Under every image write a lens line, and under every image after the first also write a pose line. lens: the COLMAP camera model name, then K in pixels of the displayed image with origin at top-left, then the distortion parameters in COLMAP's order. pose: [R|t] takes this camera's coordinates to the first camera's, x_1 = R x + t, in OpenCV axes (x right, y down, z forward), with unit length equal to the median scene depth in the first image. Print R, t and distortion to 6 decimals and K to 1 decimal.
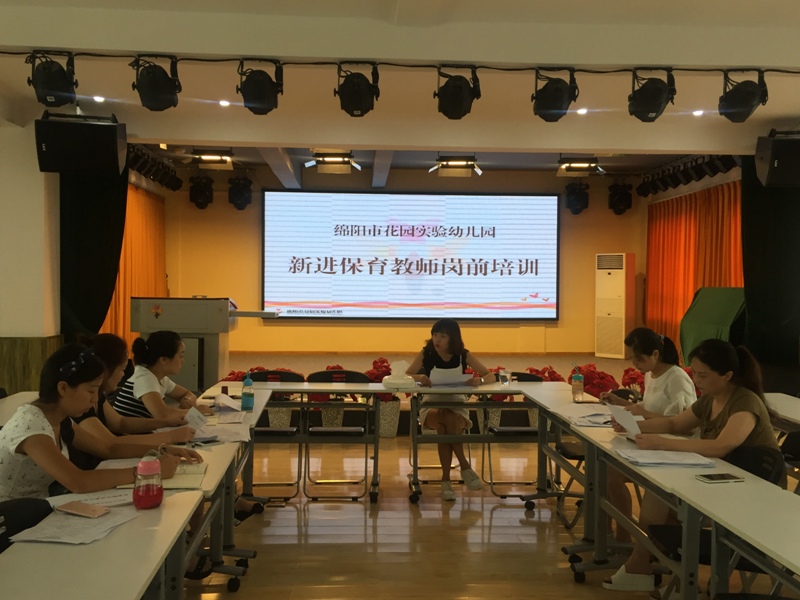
lens RADIAL K [[768.5, 0, 399.2], [0, 768.5, 300.1], [0, 0, 1]] dist [0.043714, 0.000000]
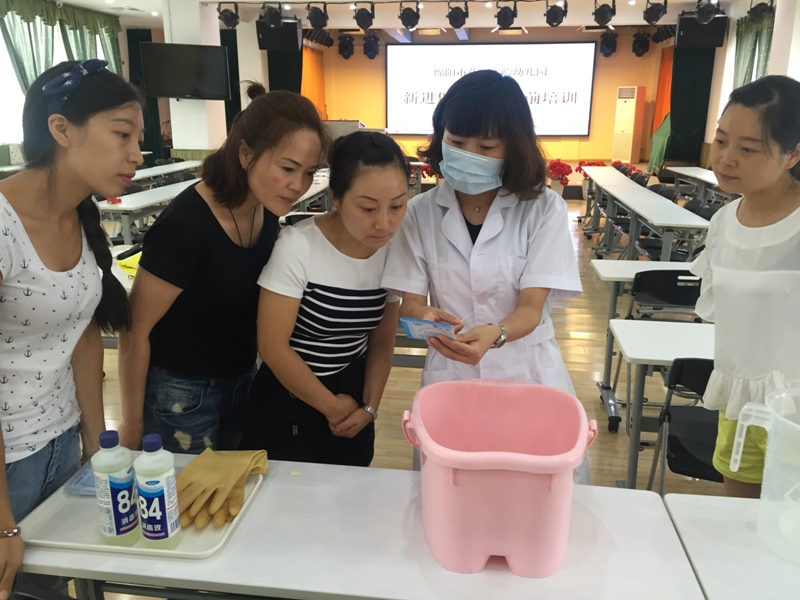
lens RADIAL K [[682.9, 0, 400.4], [0, 682.9, 299.6], [0, 0, 1]] dist [0.078400, 0.006434]
pose [[0.981714, 0.049948, -0.183693, 0.120034], [-0.002768, 0.968607, 0.248582, 0.002483], [0.190342, -0.243528, 0.951033, -0.383811]]
